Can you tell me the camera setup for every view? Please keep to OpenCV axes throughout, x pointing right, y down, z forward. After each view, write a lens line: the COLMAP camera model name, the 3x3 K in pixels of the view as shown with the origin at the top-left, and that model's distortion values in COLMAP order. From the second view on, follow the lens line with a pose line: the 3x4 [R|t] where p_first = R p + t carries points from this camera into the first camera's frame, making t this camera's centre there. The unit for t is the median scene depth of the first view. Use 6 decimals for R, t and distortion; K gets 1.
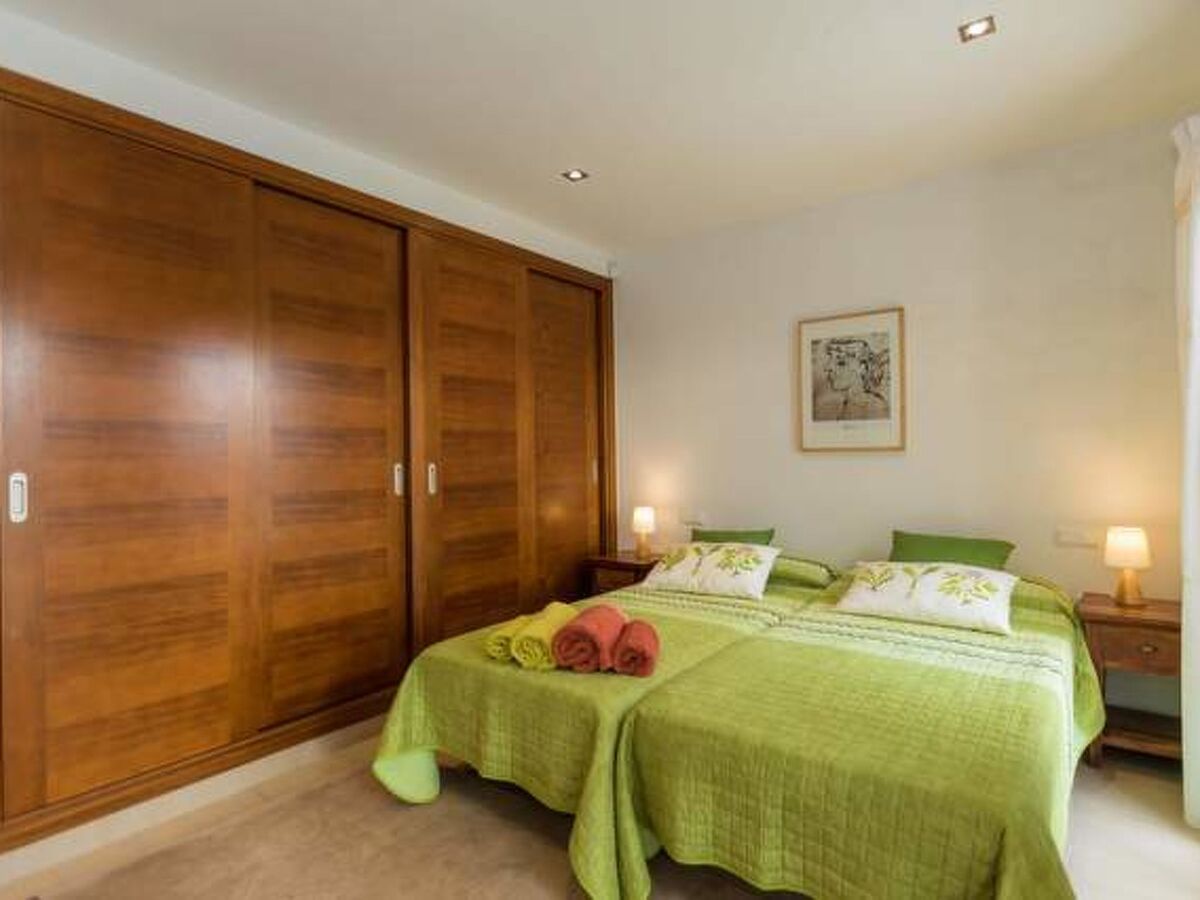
lens RADIAL K [[627.9, 0, 600.0], [0, 627.9, 450.0], [0, 0, 1]] dist [-0.000275, -0.000146]
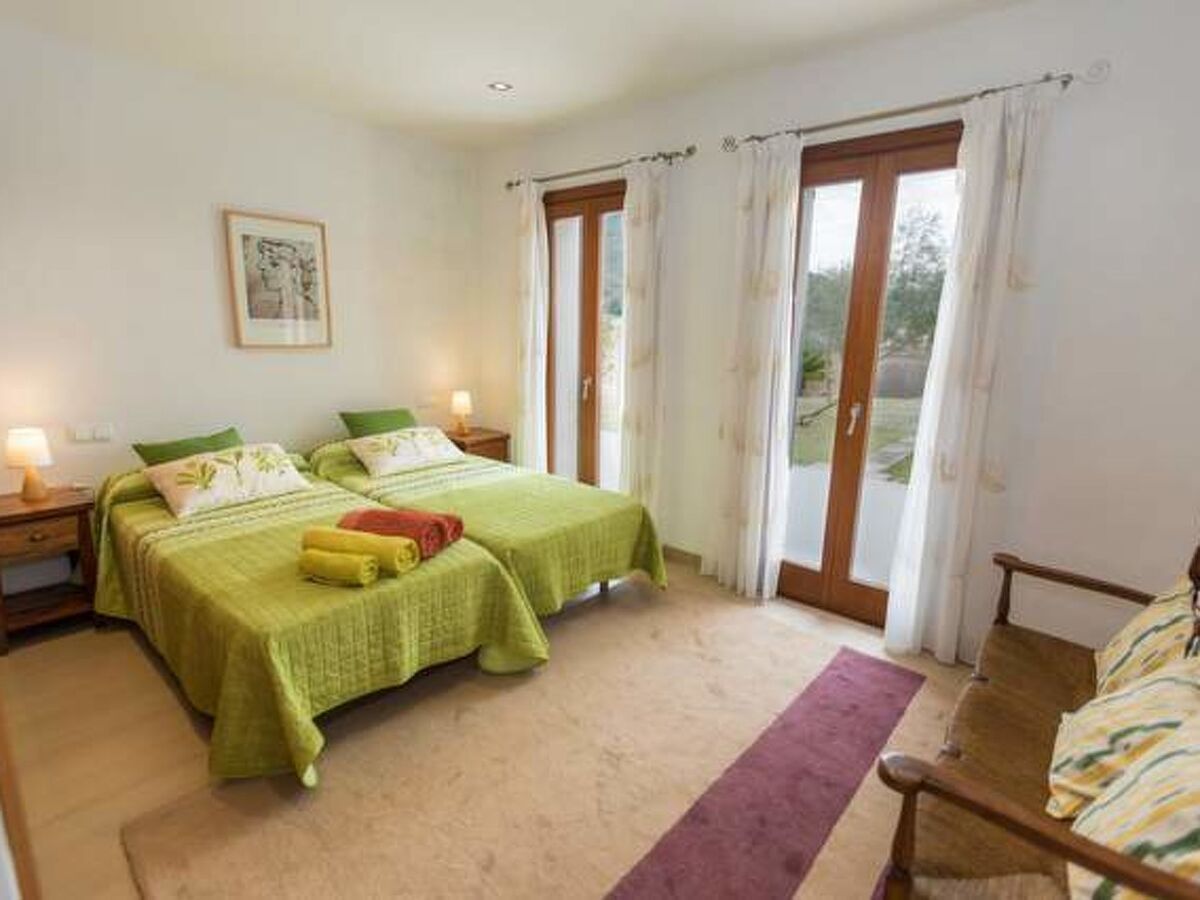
lens RADIAL K [[597.2, 0, 606.8], [0, 597.2, 454.0], [0, 0, 1]] dist [0.000908, -0.000169]
pose [[0.074019, -0.196572, 0.977691, -0.647380], [-0.030128, 0.979492, 0.199215, -0.042493], [-0.996802, -0.044202, 0.066579, 0.365367]]
